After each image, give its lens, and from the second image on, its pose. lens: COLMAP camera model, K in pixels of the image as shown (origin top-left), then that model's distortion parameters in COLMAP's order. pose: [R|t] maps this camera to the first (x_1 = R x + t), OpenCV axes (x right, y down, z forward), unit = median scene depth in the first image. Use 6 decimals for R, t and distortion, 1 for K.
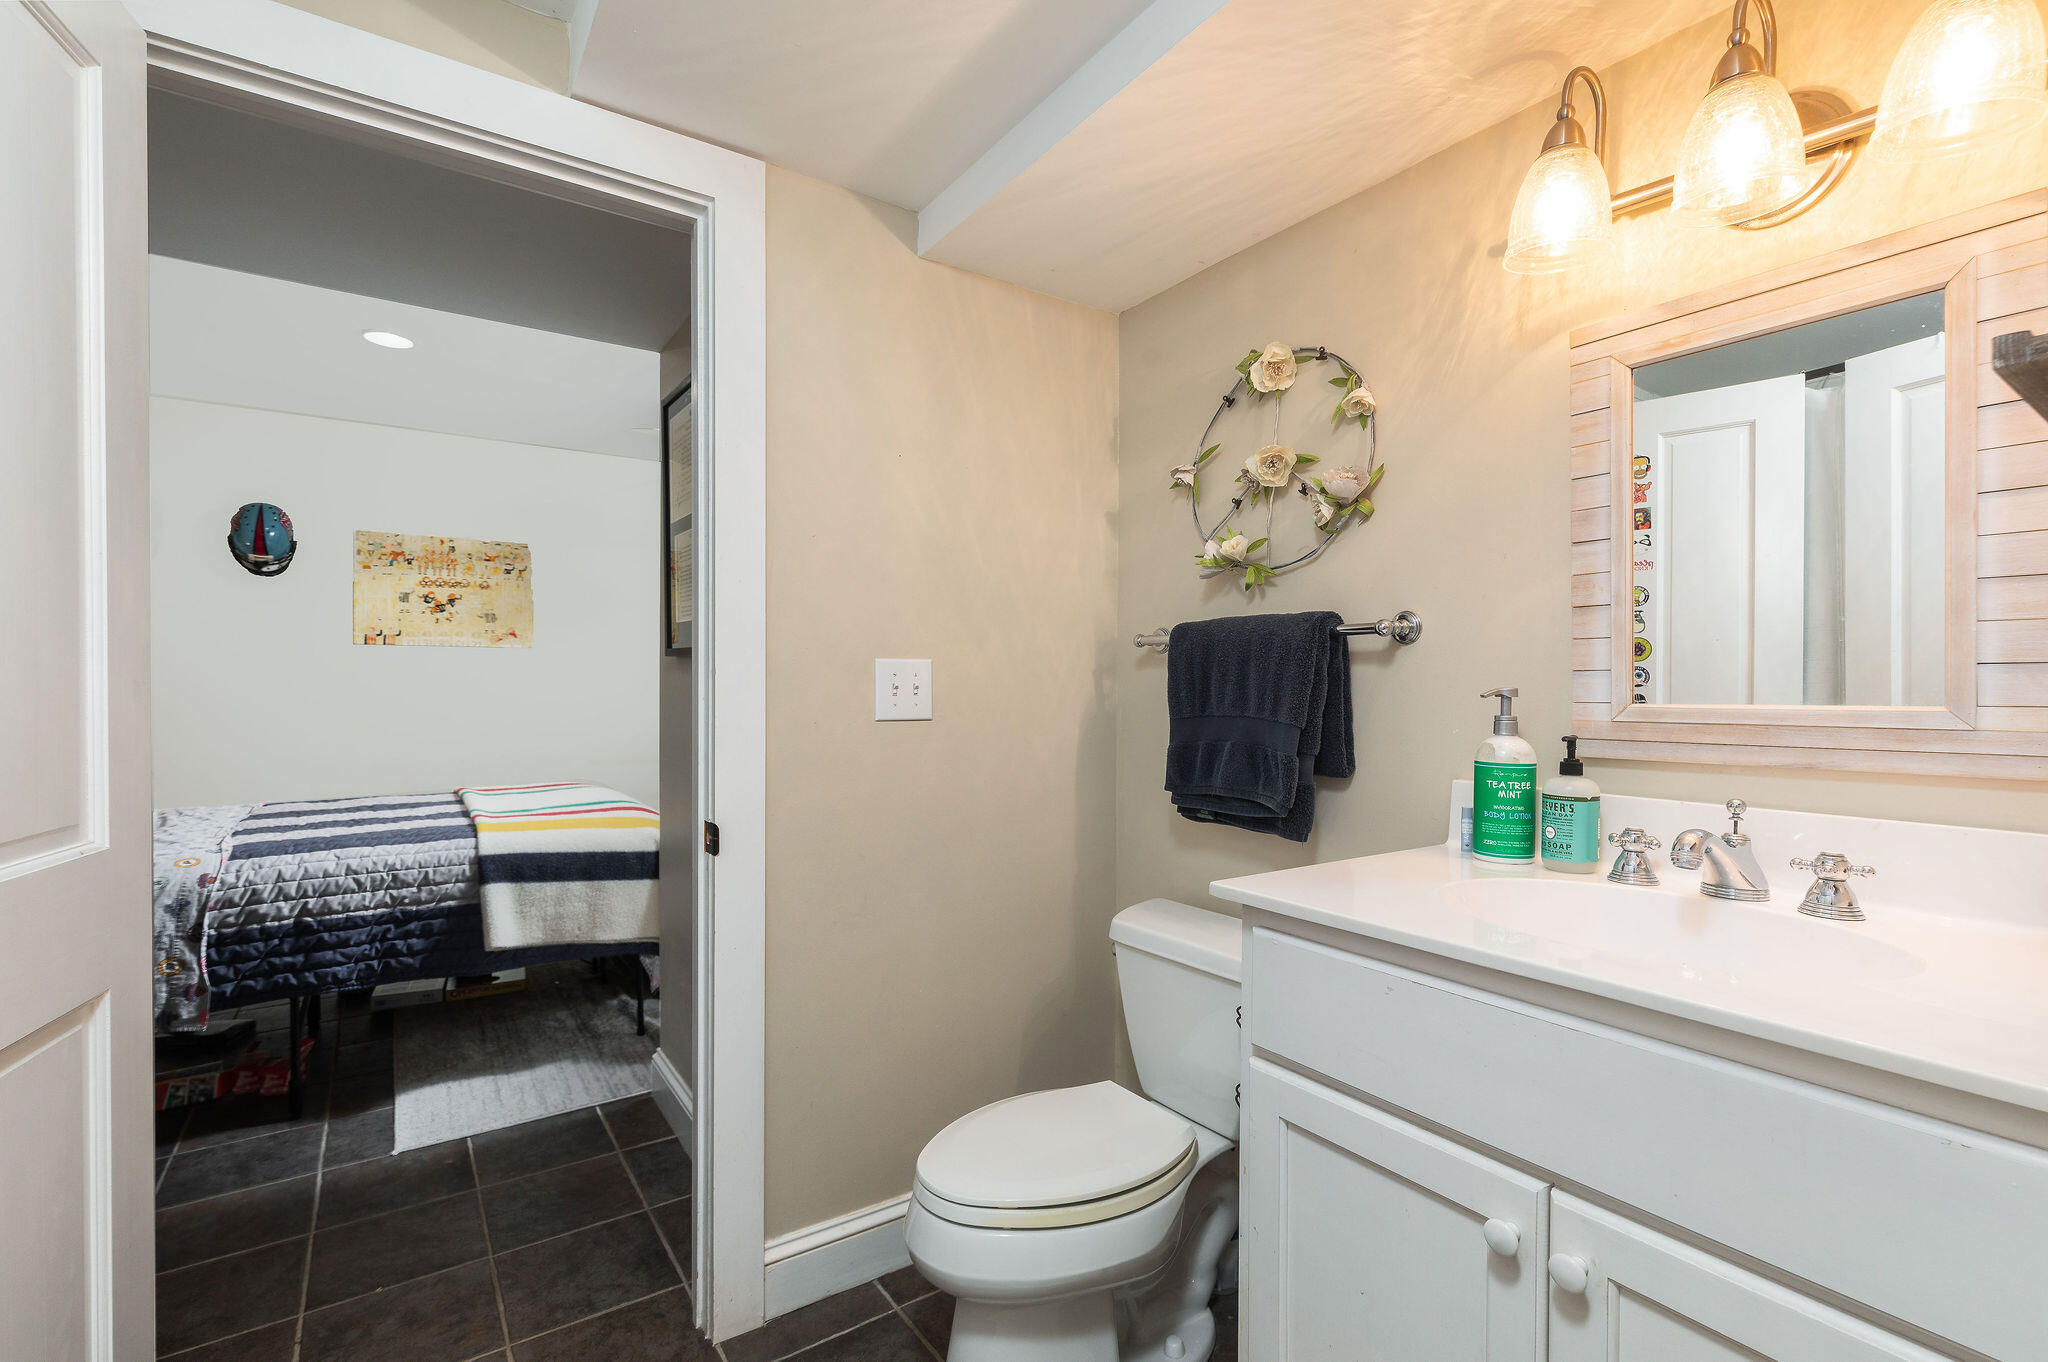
lens RADIAL K [[936.0, 0, 1023.6], [0, 936.0, 692.7], [0, 0, 1]] dist [0.002547, 0.000666]
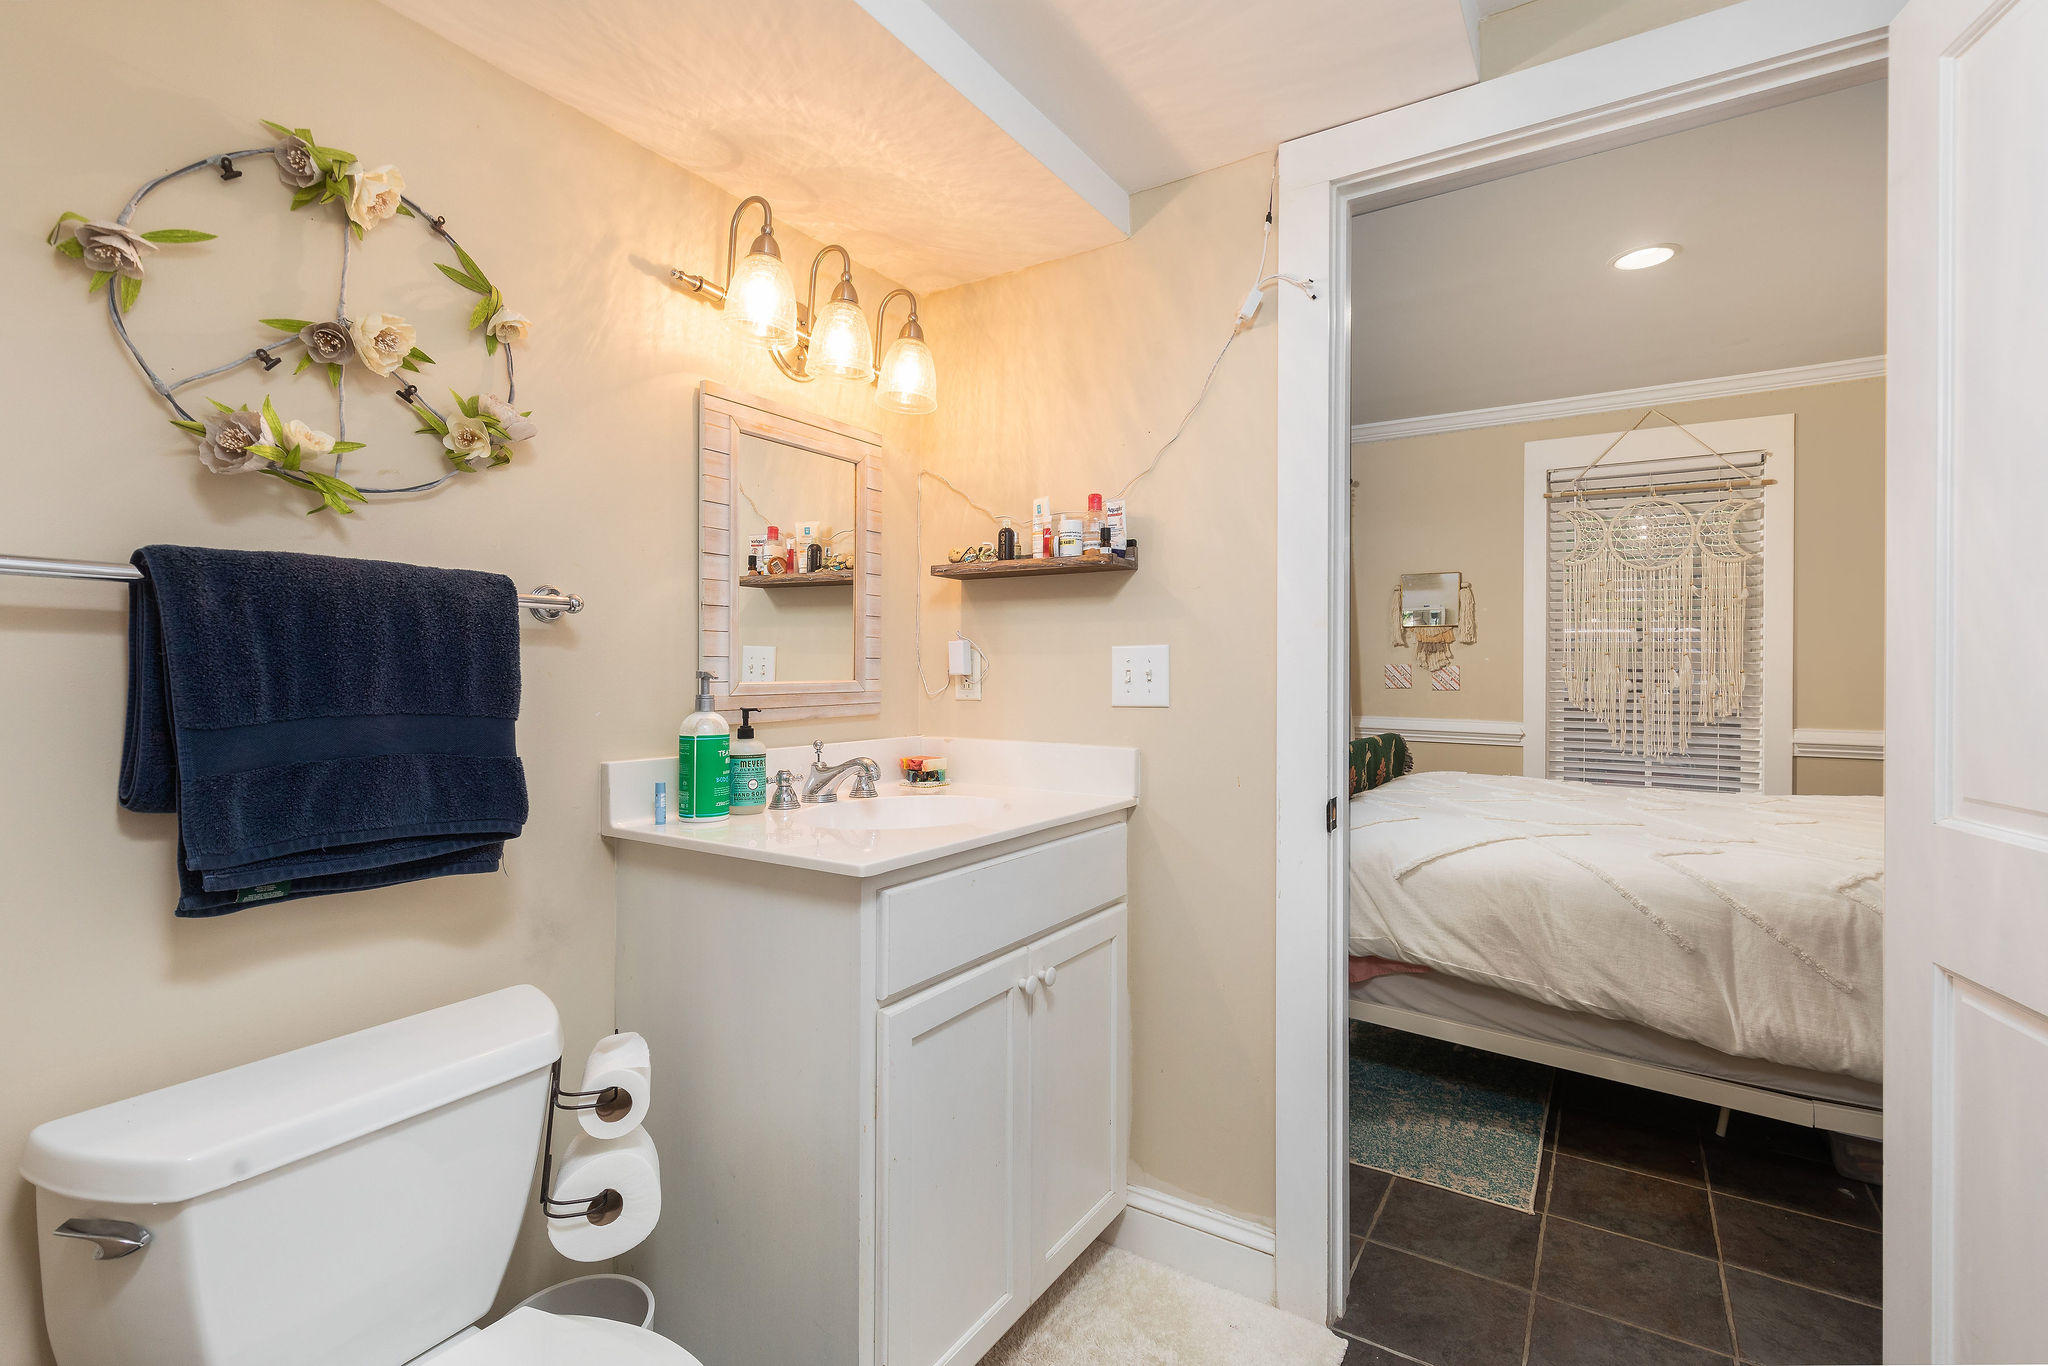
lens RADIAL K [[936.0, 0, 1018.2], [0, 936.0, 671.2], [0, 0, 1]] dist [0.002547, 0.000666]
pose [[-0.392517, -0.005092, 0.919731, -0.697433], [0.000465, 0.999983, 0.005734, -0.010571], [-0.919745, 0.002678, -0.392508, 1.092047]]
